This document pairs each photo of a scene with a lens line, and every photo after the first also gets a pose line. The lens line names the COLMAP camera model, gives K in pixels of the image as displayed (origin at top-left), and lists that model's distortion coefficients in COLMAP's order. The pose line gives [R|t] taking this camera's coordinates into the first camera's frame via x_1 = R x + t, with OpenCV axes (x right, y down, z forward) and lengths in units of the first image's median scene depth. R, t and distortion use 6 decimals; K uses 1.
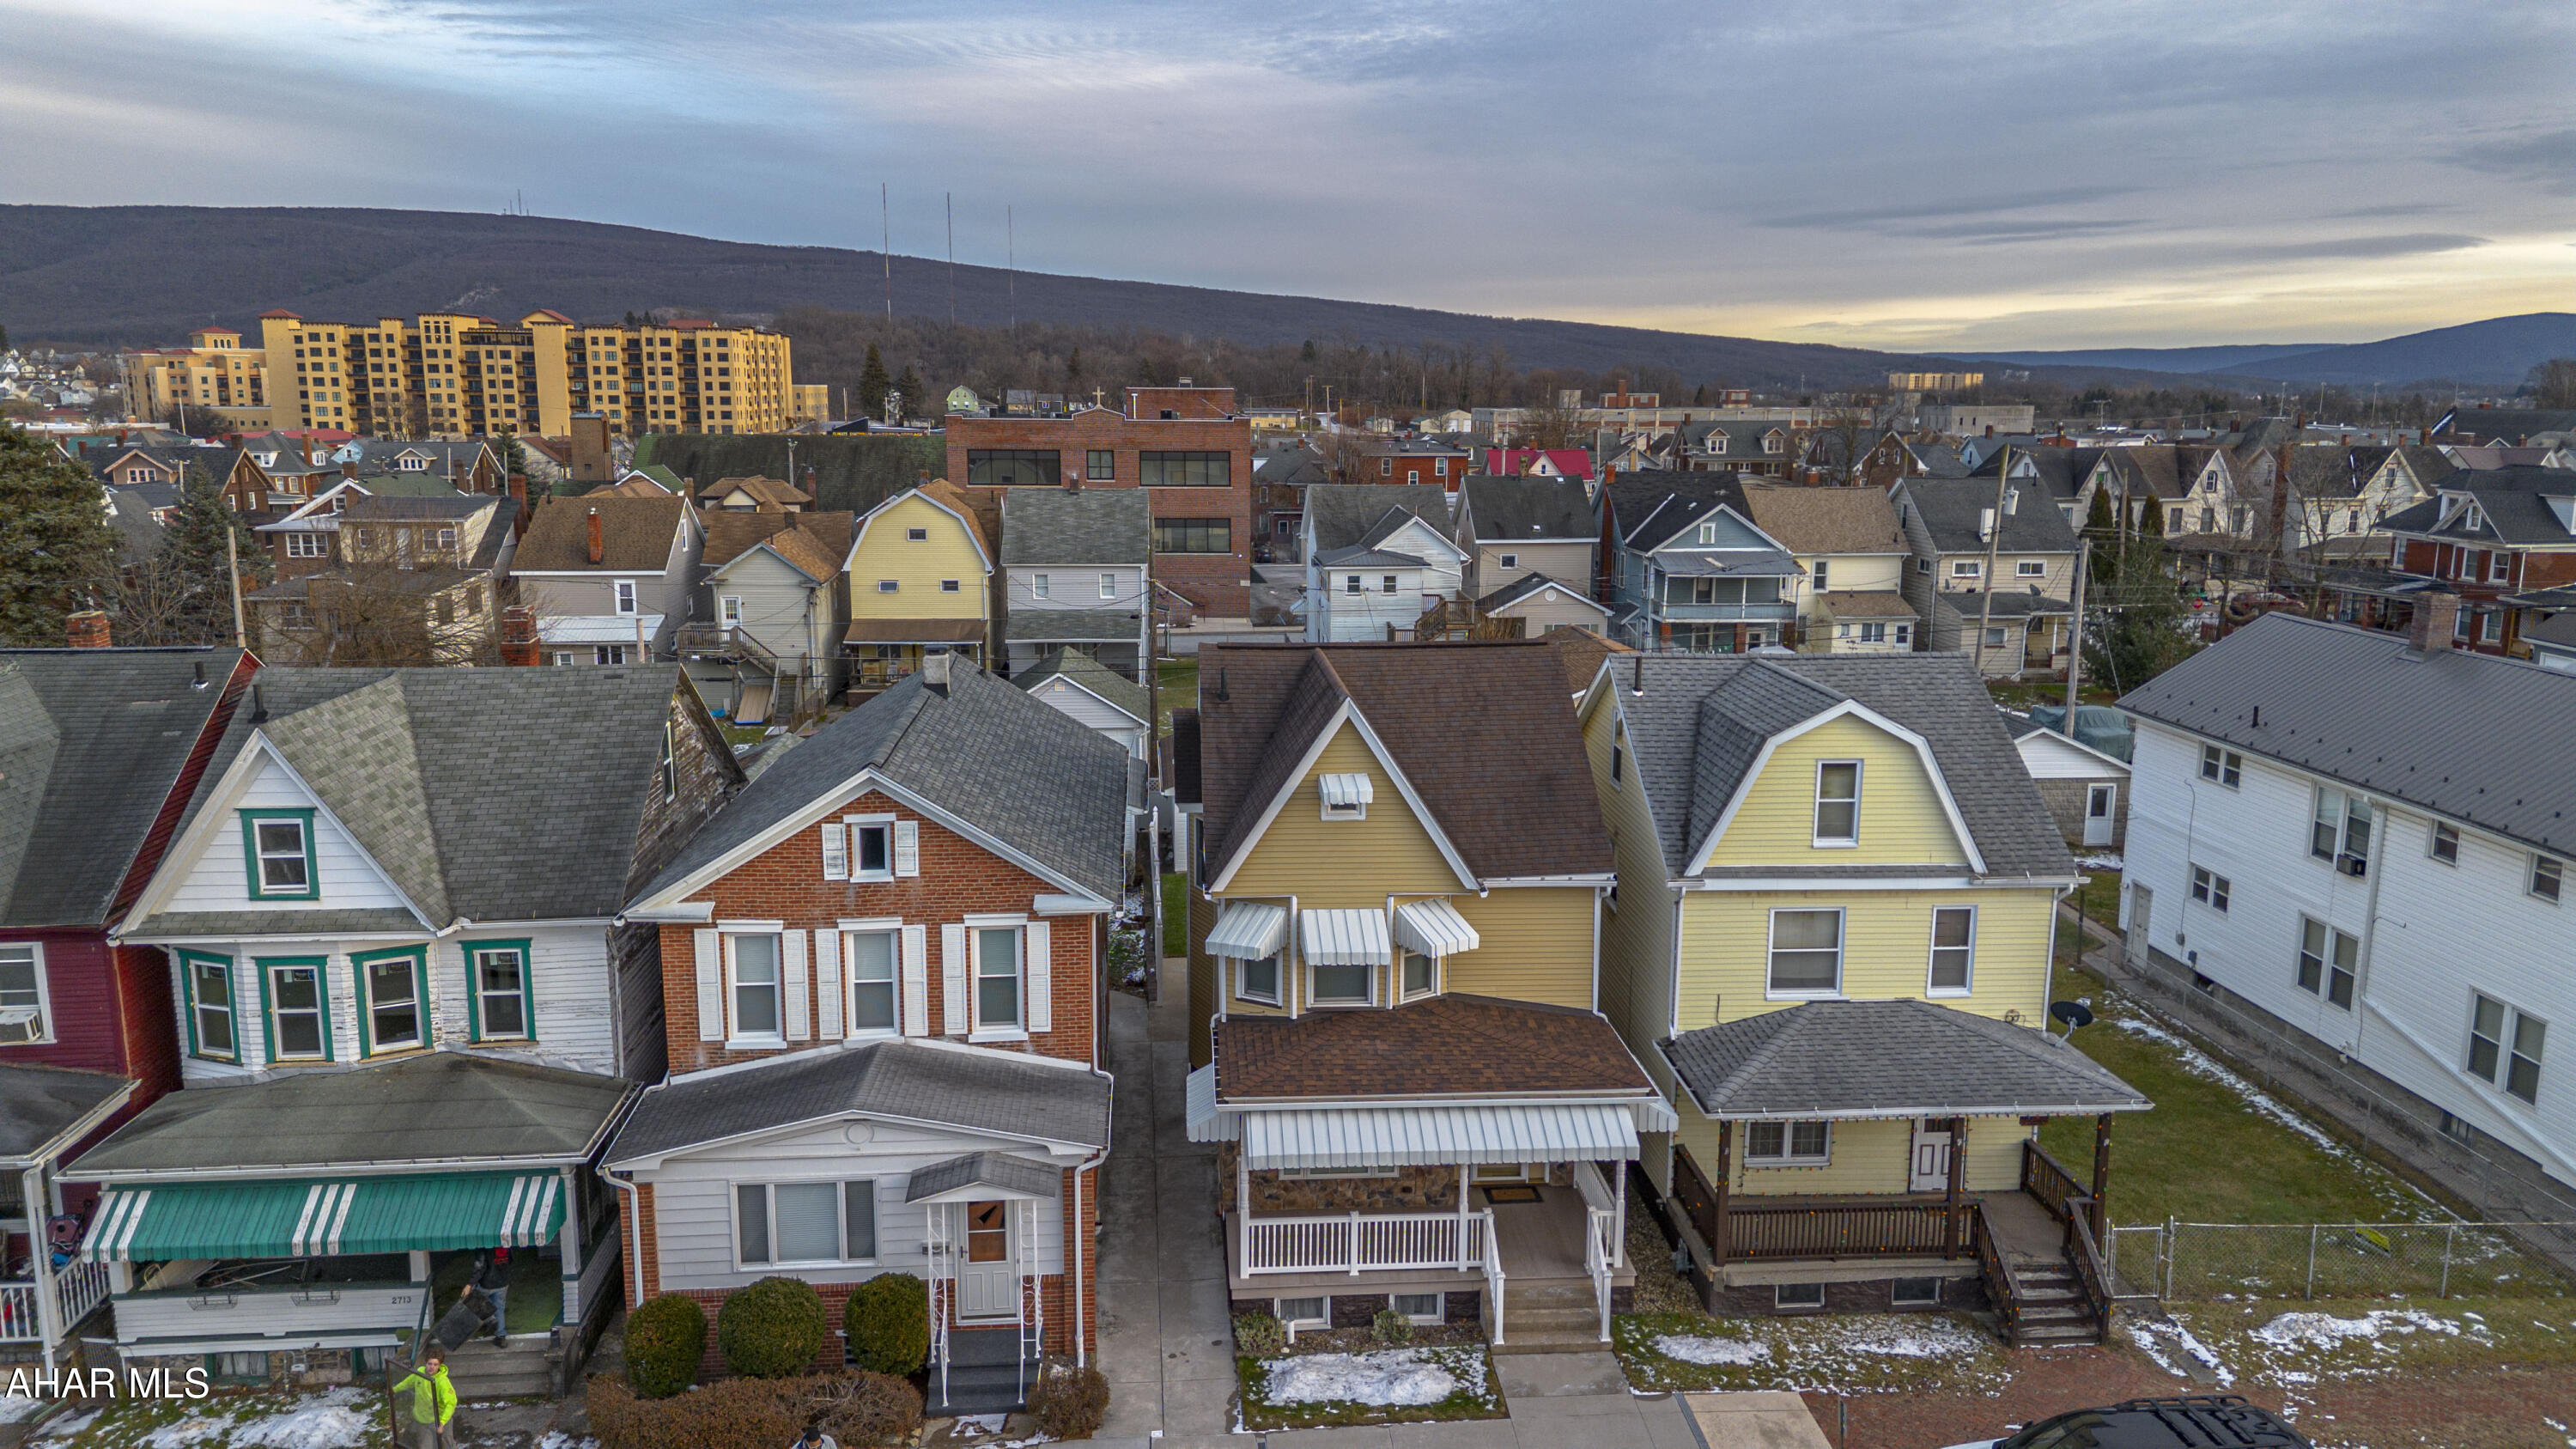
lens RADIAL K [[1803.8, 0, 1294.5], [0, 1803.8, 731.6], [0, 0, 1]] dist [0.096297, -0.101090]
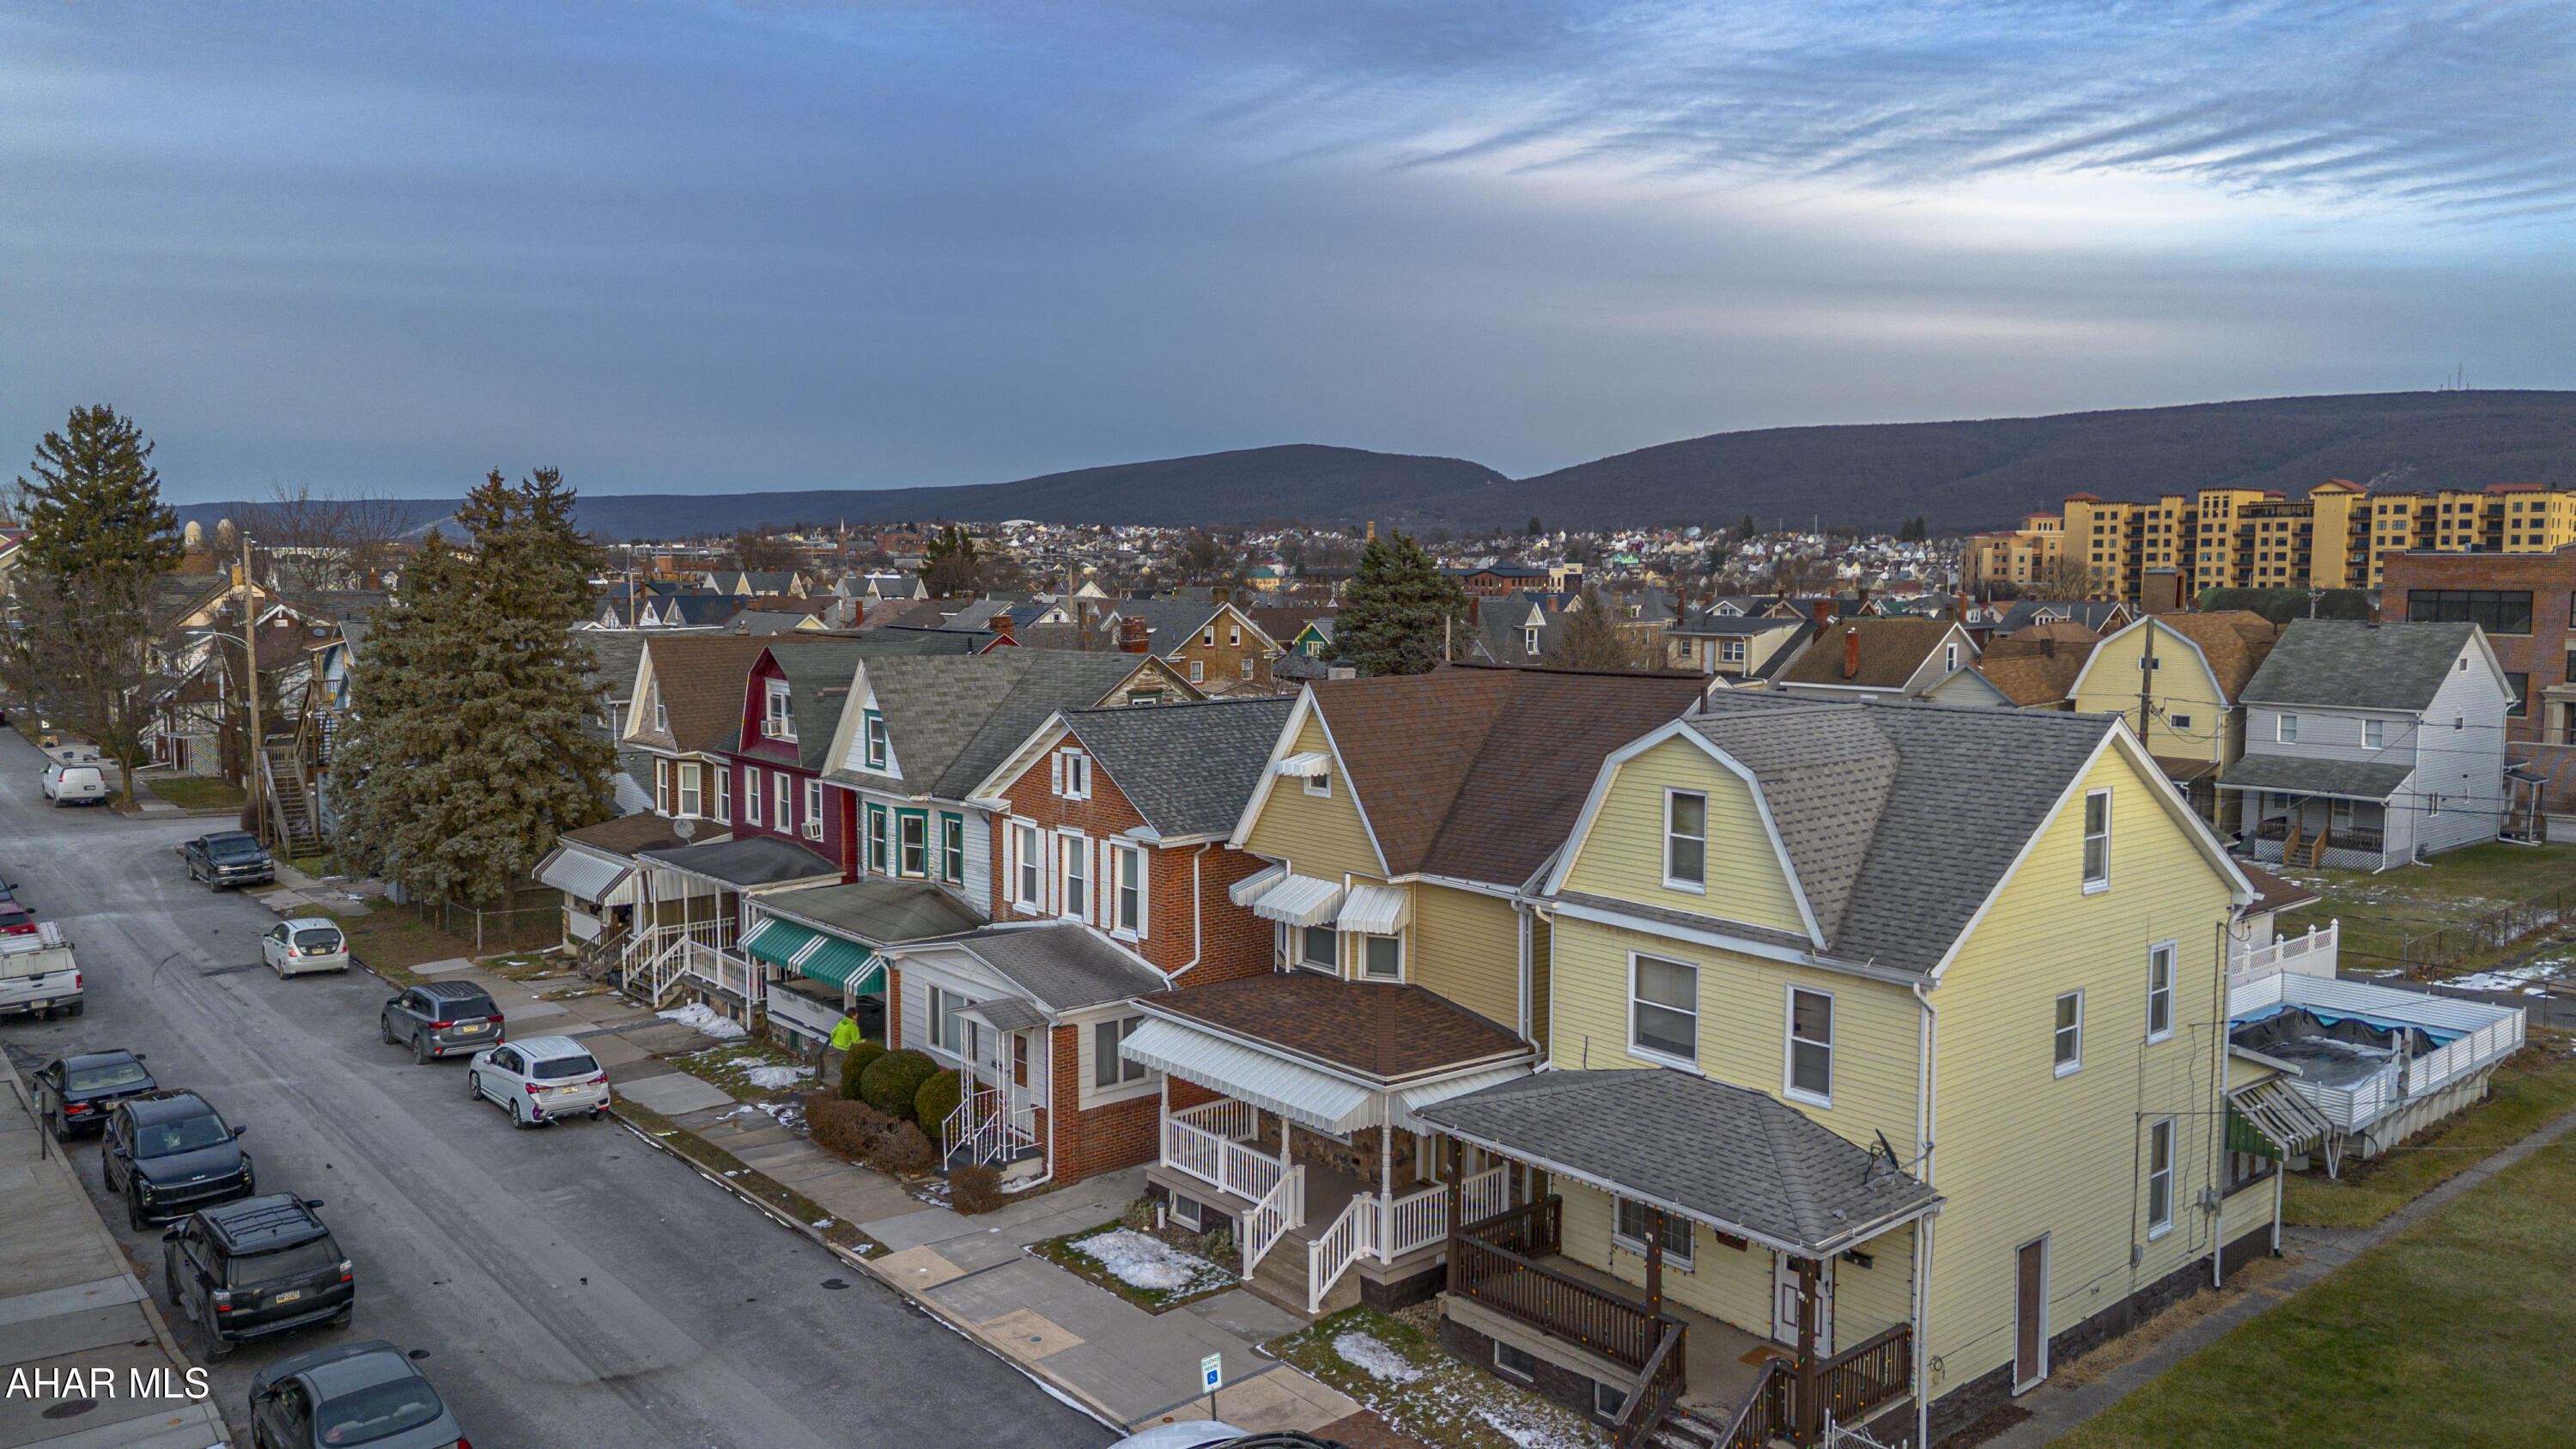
lens RADIAL K [[1803.8, 0, 1294.5], [0, 1803.8, 731.6], [0, 0, 1]] dist [0.096297, -0.101090]
pose [[0.583388, 0.072310, -0.808968, 0.903246], [-0.152106, 0.988133, -0.021366, 0.035607], [0.797823, 0.135513, 0.587464, 0.332449]]
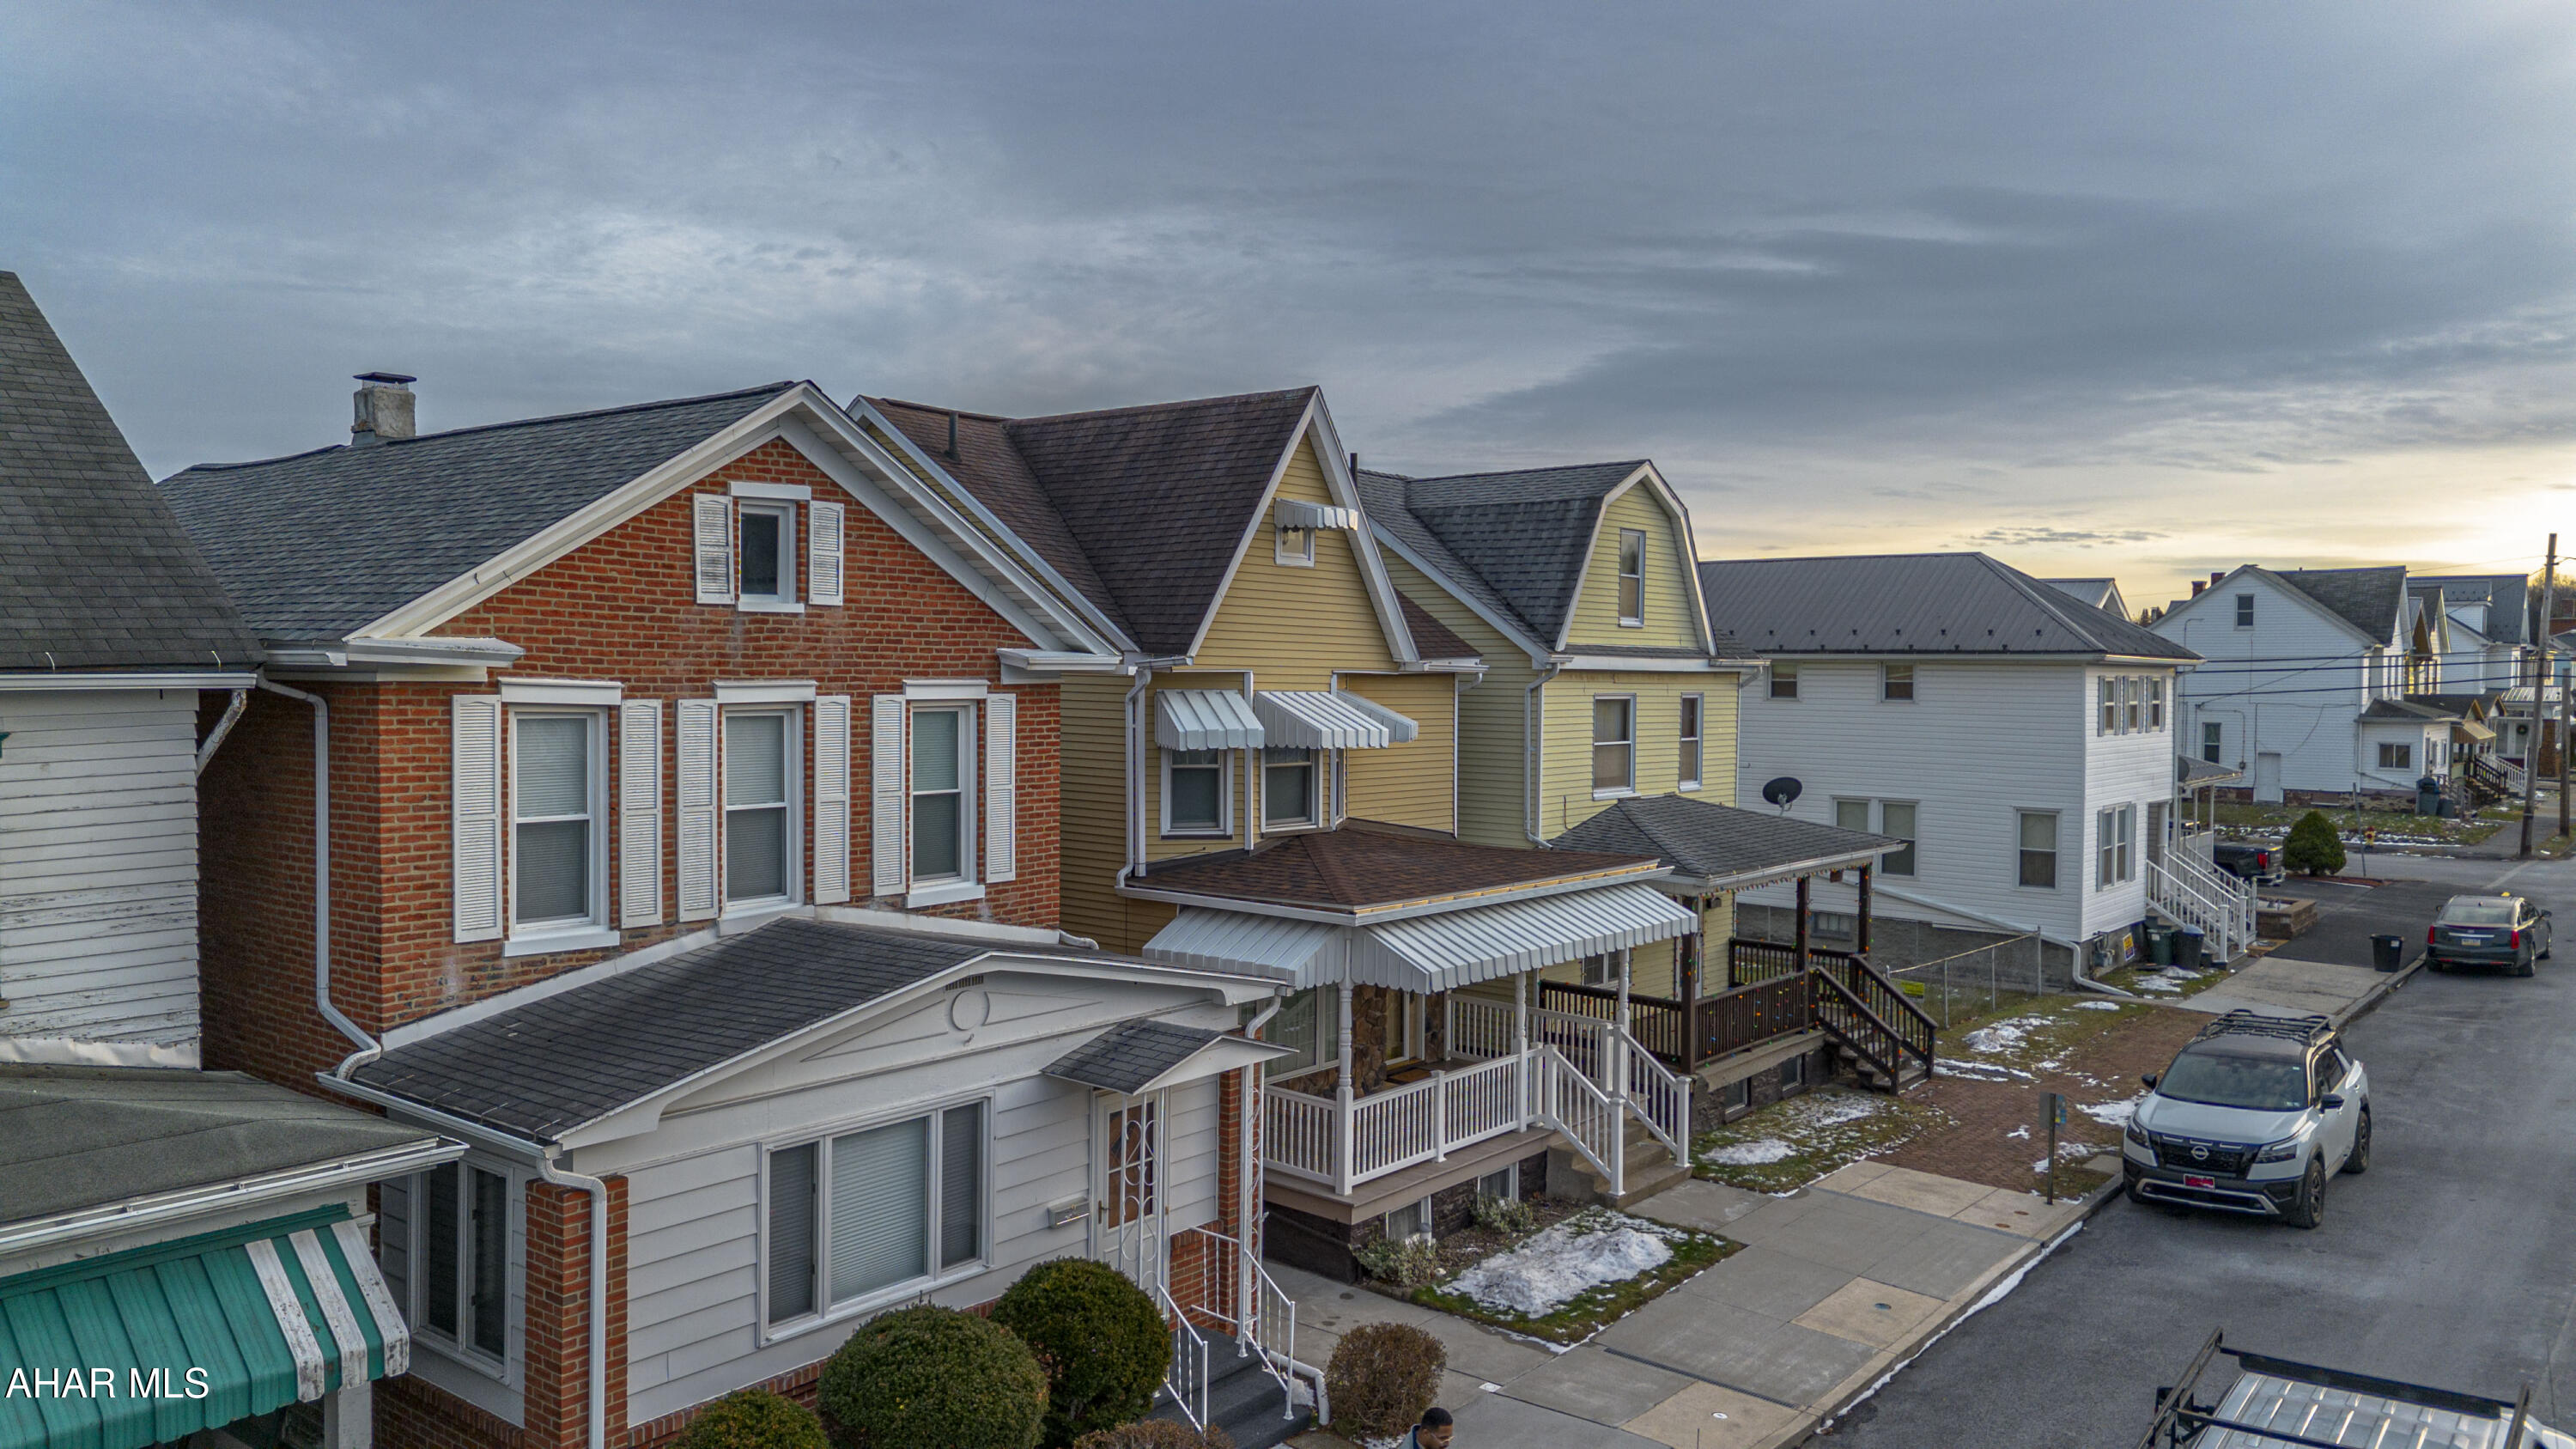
lens RADIAL K [[1803.8, 0, 1294.5], [0, 1803.8, 731.6], [0, 0, 1]] dist [0.096297, -0.101090]
pose [[0.690583, -0.023246, 0.722880, -0.502692], [0.131114, 0.986946, -0.093519, 0.183652], [-0.711270, 0.159363, 0.684616, 0.504391]]
